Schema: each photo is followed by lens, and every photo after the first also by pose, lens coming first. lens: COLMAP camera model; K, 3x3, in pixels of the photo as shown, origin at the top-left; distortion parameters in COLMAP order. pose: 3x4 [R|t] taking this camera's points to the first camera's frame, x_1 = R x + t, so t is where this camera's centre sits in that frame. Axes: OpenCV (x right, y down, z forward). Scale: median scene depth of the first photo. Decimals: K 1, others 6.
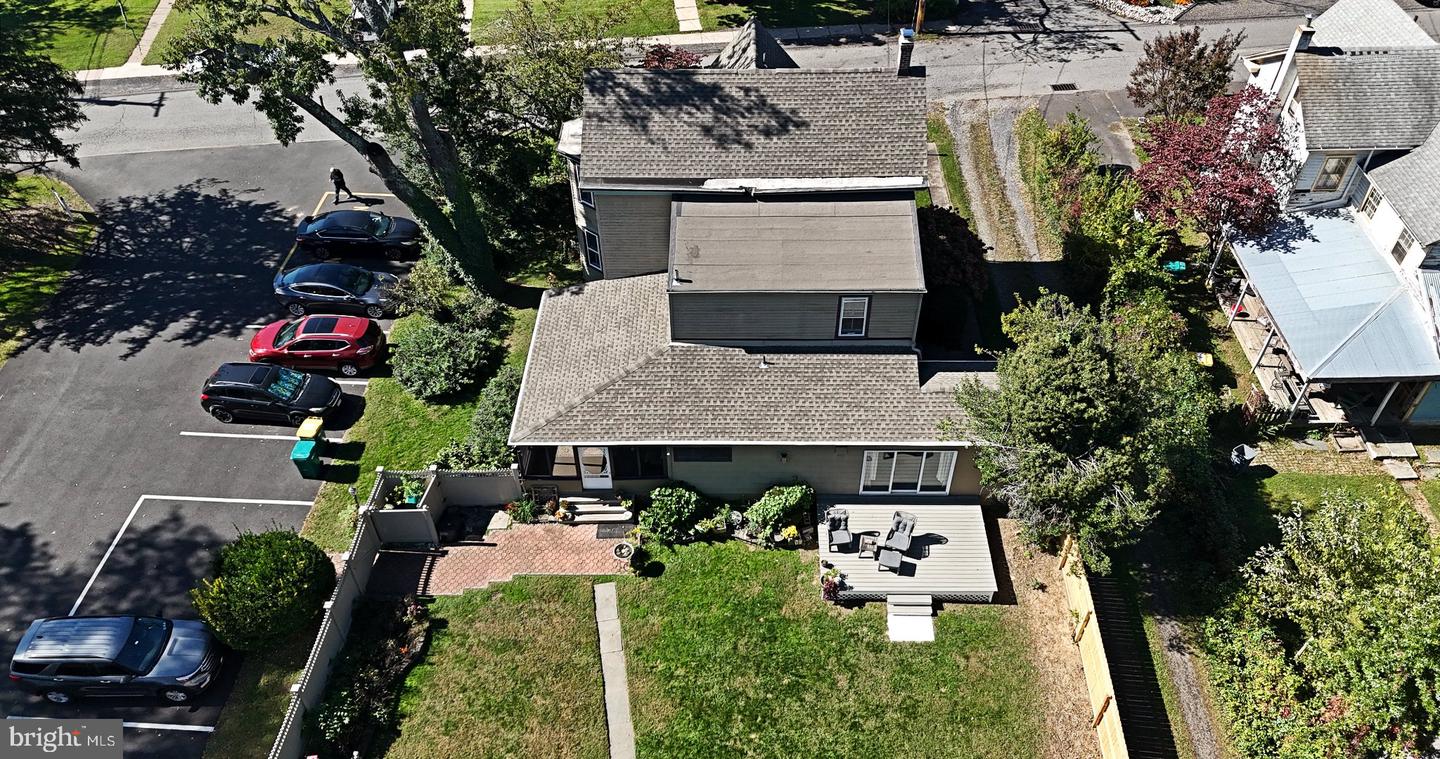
lens RADIAL K [[1008.6, 0, 720.0], [0, 1008.6, 379.5], [0, 0, 1]] dist [0.069887, 0.000244]
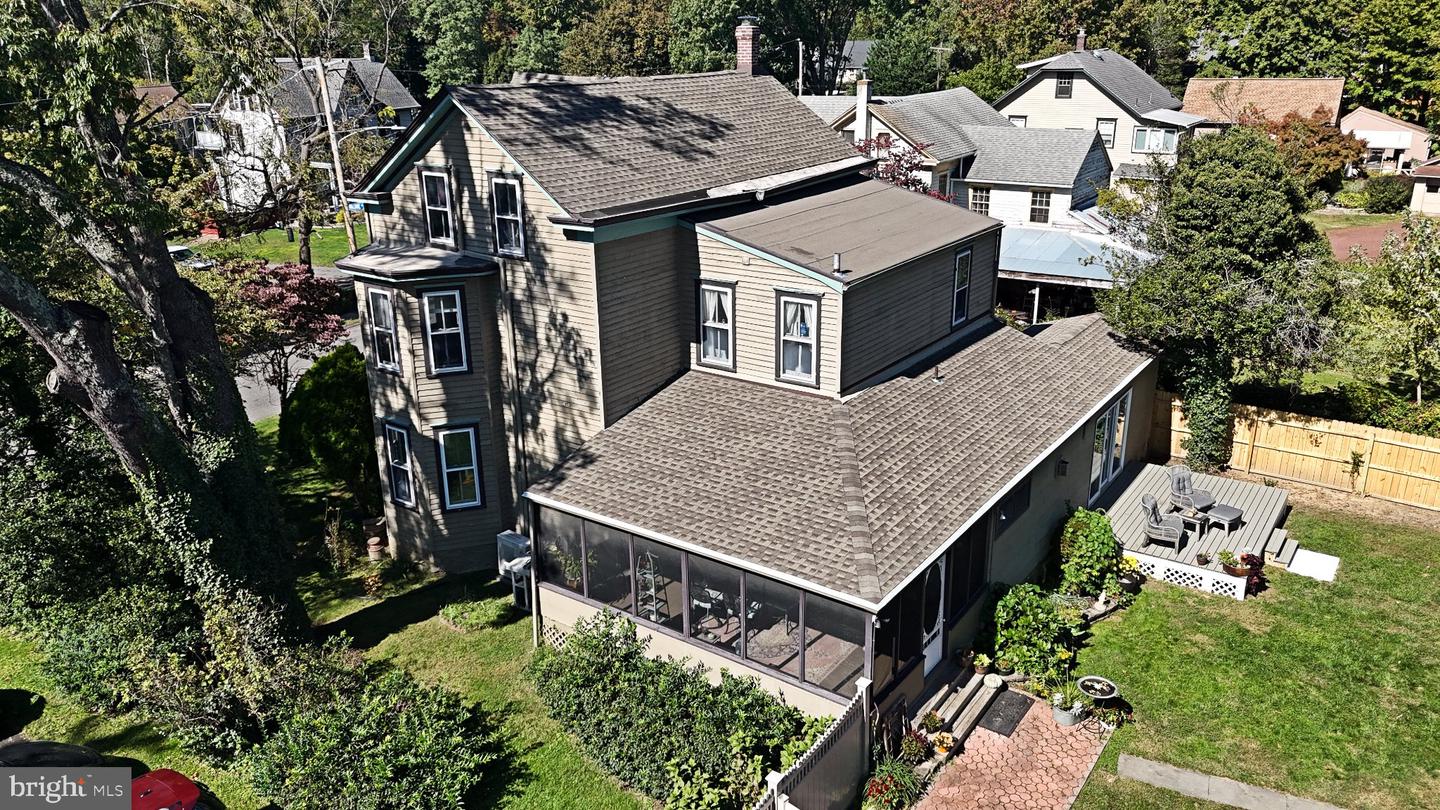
lens RADIAL K [[1069.6, 0, 715.3], [0, 1069.6, 409.0], [0, 0, 1]] dist [0.044303, -0.003259]
pose [[0.566919, -0.276757, 0.775892, -0.577042], [0.592863, 0.791013, -0.151034, 0.018596], [-0.571941, 0.545622, 0.612519, 0.649073]]
